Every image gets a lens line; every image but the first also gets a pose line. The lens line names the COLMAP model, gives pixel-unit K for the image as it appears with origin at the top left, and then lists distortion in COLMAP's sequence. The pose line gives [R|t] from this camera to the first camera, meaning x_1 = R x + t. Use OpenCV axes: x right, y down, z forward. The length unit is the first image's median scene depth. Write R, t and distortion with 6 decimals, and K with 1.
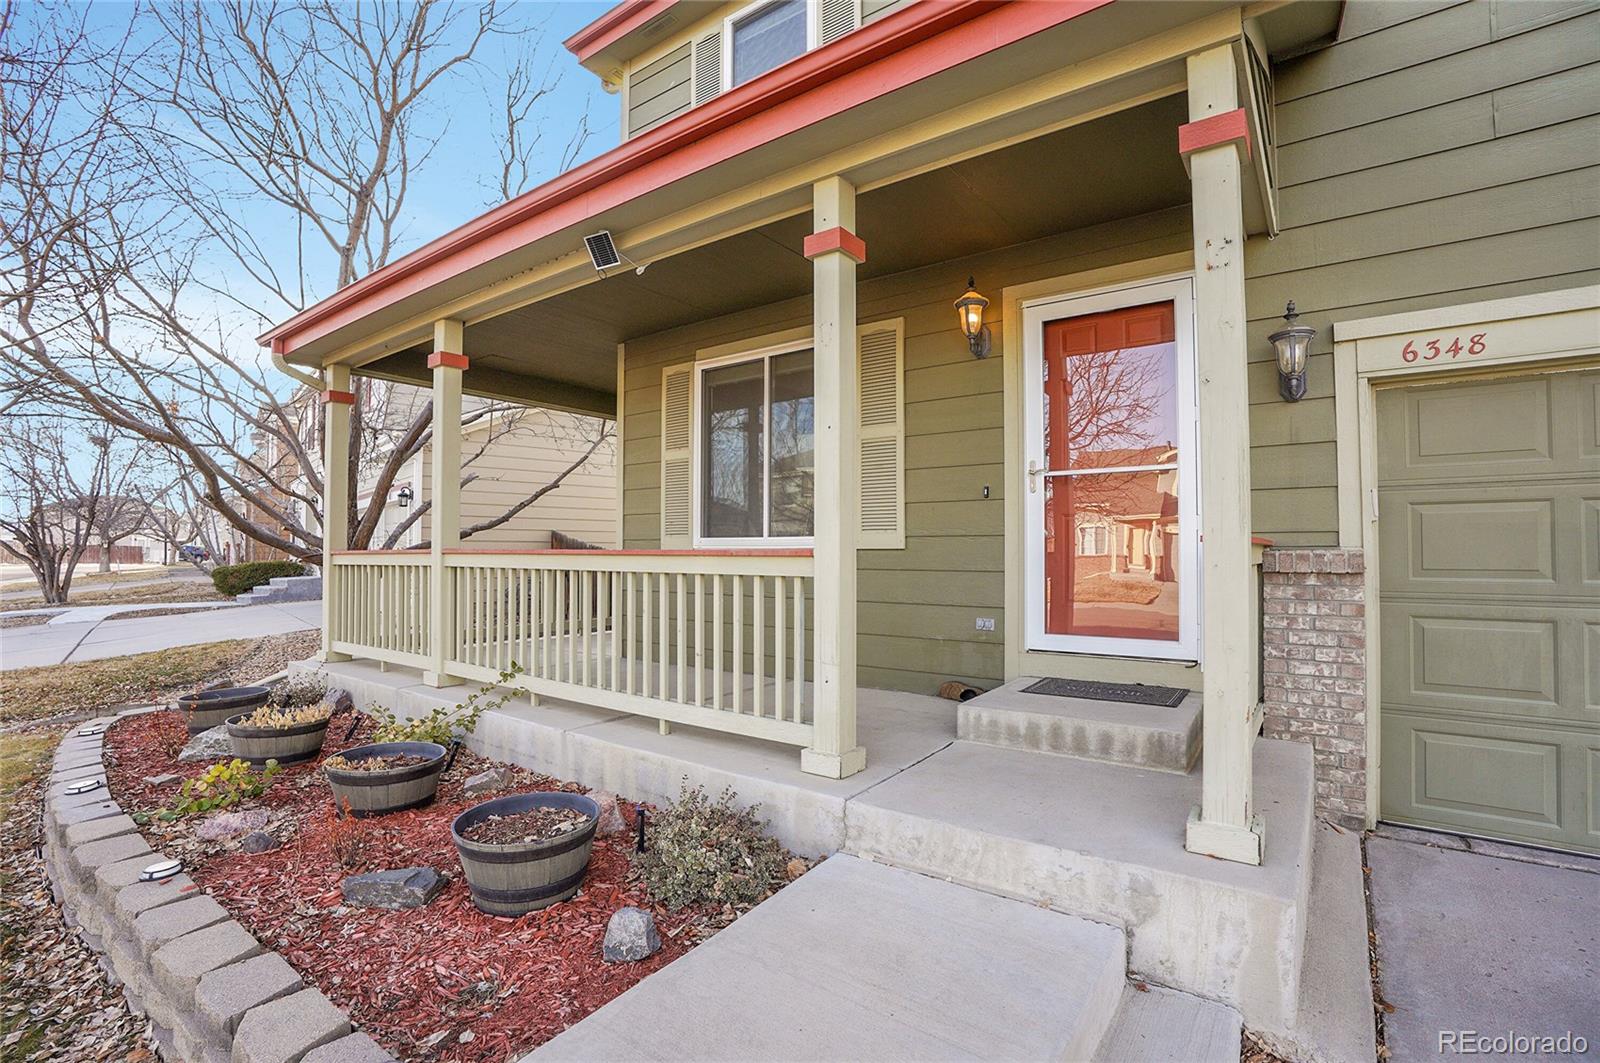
lens RADIAL K [[738.4, 0, 793.2], [0, 738.4, 530.9], [0, 0, 1]] dist [-0.032744, -0.000251]
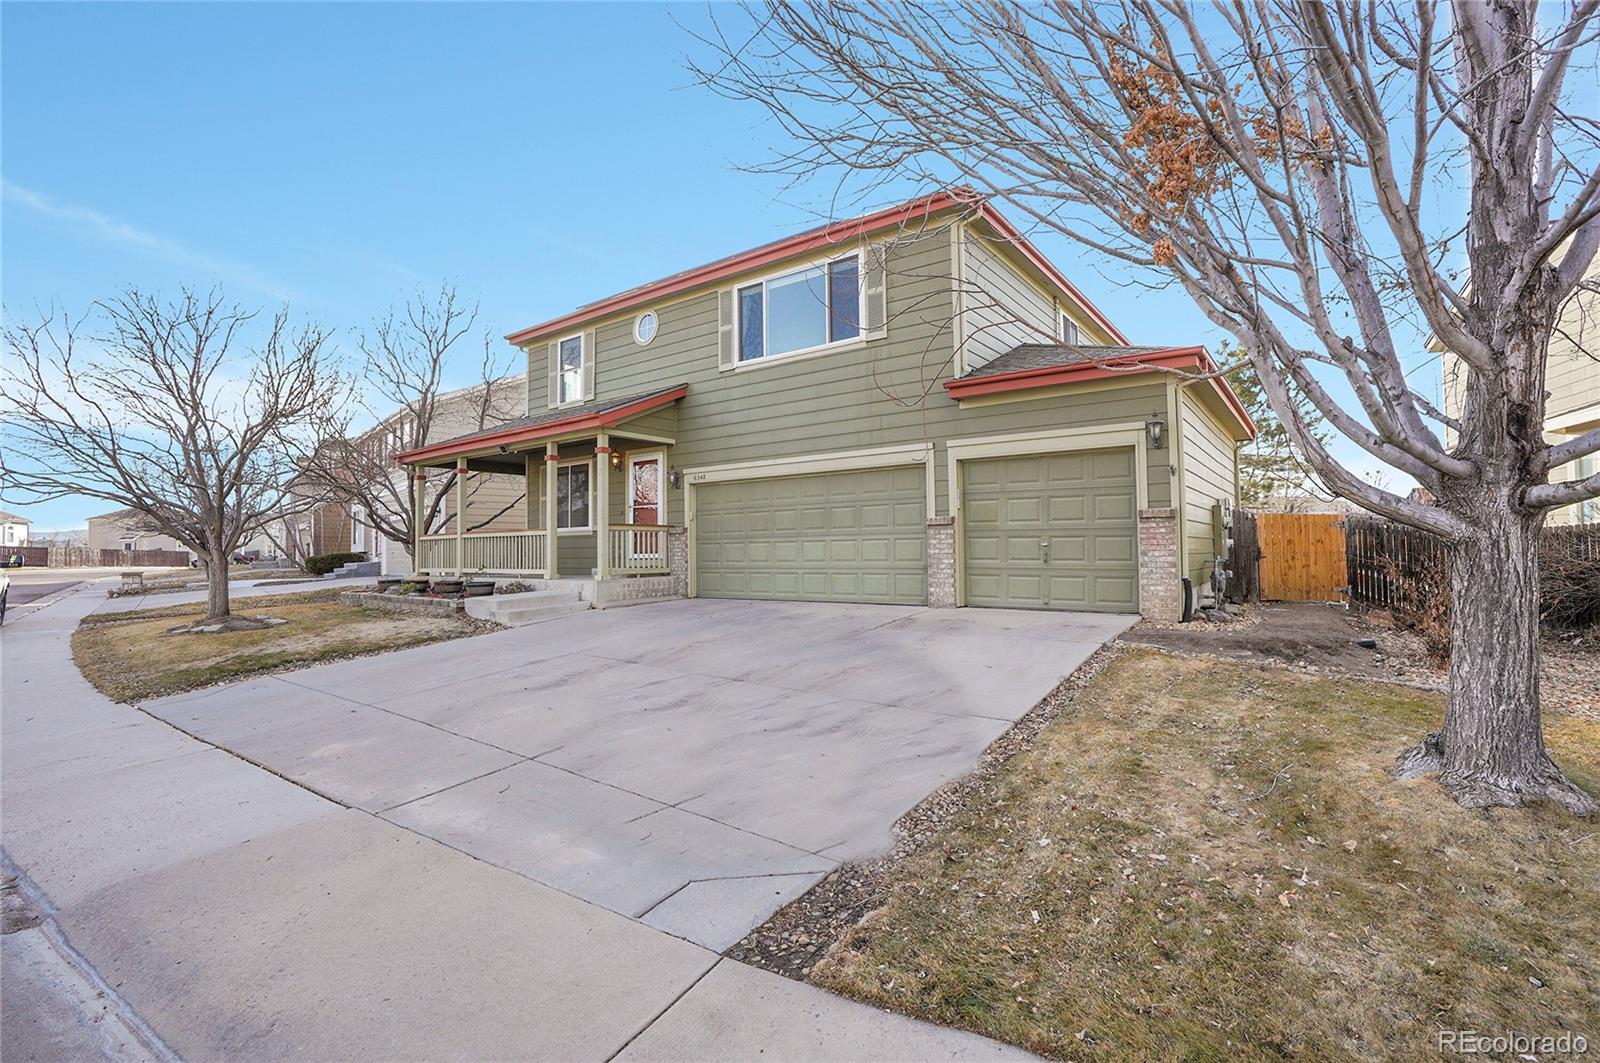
lens RADIAL K [[738.4, 0, 805.4], [0, 738.4, 536.8], [0, 0, 1]] dist [-0.032744, -0.000251]
pose [[0.999926, -0.010958, -0.005193, 0.859057], [0.011010, 0.999889, 0.010026, 0.026107], [0.005083, -0.010082, 0.999936, -1.807495]]
